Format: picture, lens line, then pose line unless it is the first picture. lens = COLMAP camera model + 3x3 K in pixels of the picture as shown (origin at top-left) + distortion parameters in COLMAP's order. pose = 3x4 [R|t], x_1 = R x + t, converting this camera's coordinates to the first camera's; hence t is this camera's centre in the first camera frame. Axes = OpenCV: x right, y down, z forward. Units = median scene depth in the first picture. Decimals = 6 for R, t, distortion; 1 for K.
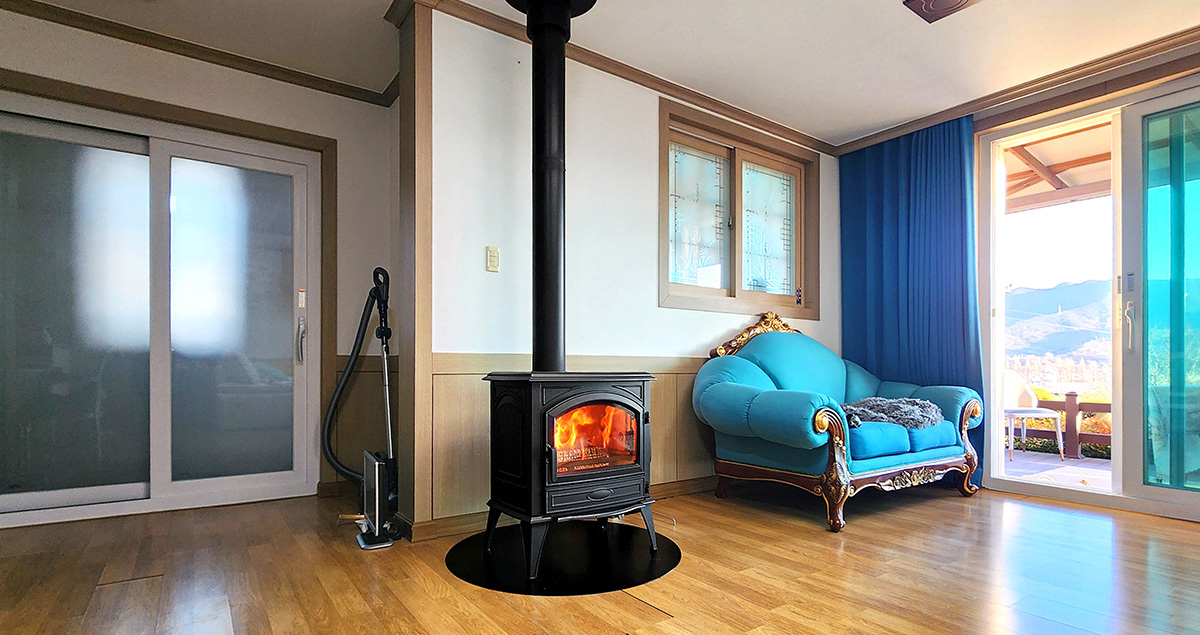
lens RADIAL K [[587.5, 0, 600.0], [0, 587.5, 317.5], [0, 0, 1]] dist [-0.000577, -0.000411]
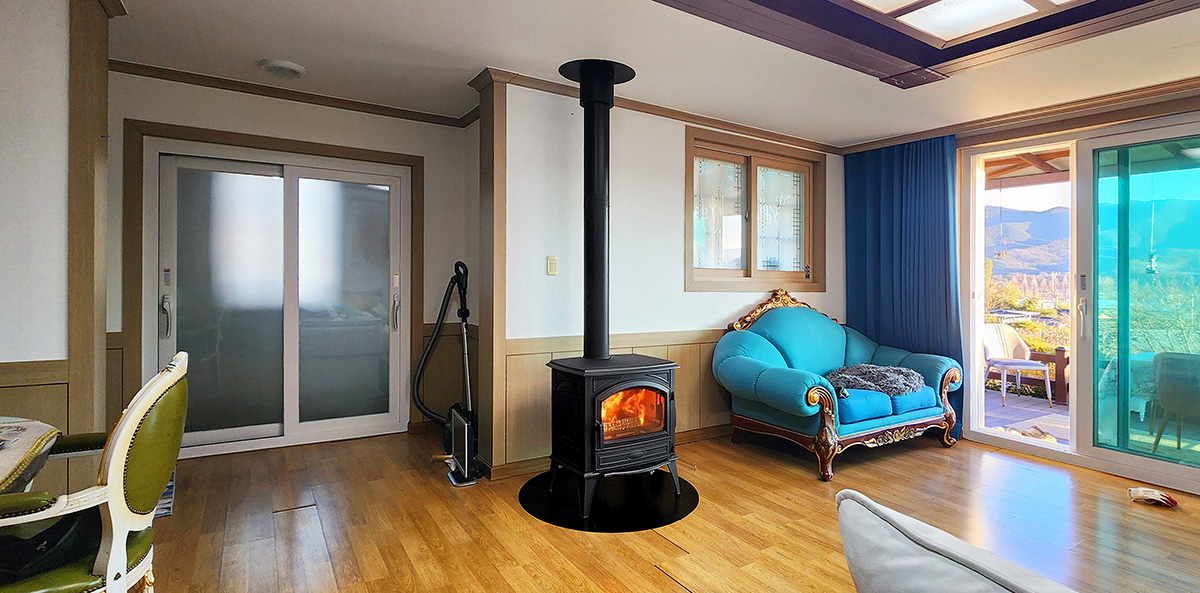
lens RADIAL K [[546.1, 0, 602.4], [0, 546.1, 277.0], [0, 0, 1]] dist [0.000397, 0.000180]
pose [[0.998031, 0.001289, -0.062707, 0.000705], [0.002164, 0.998485, 0.054979, -0.124606], [0.062683, -0.055006, 0.996517, -0.152654]]
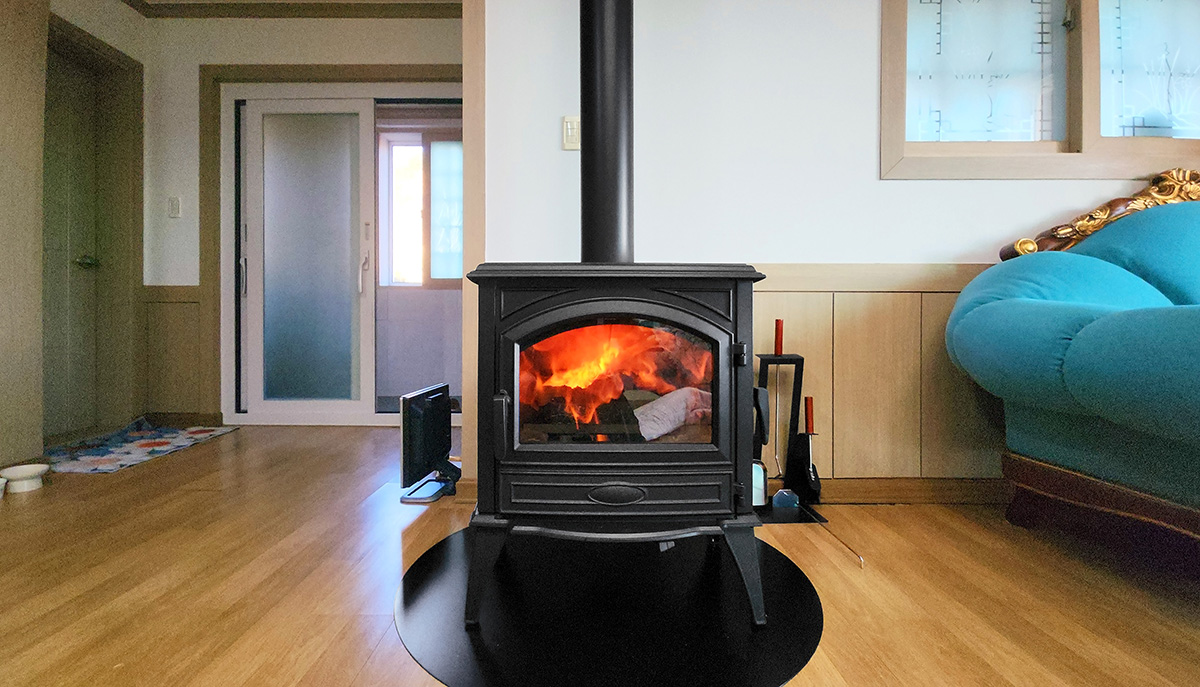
lens RADIAL K [[507.2, 0, 593.6], [0, 507.2, 306.2], [0, 0, 1]] dist [0.022775, -0.014764]
pose [[0.804001, -0.030895, -0.593825, 0.193797], [0.050541, 0.998586, 0.016475, 0.096963], [0.592477, -0.043258, 0.804425, 0.482200]]
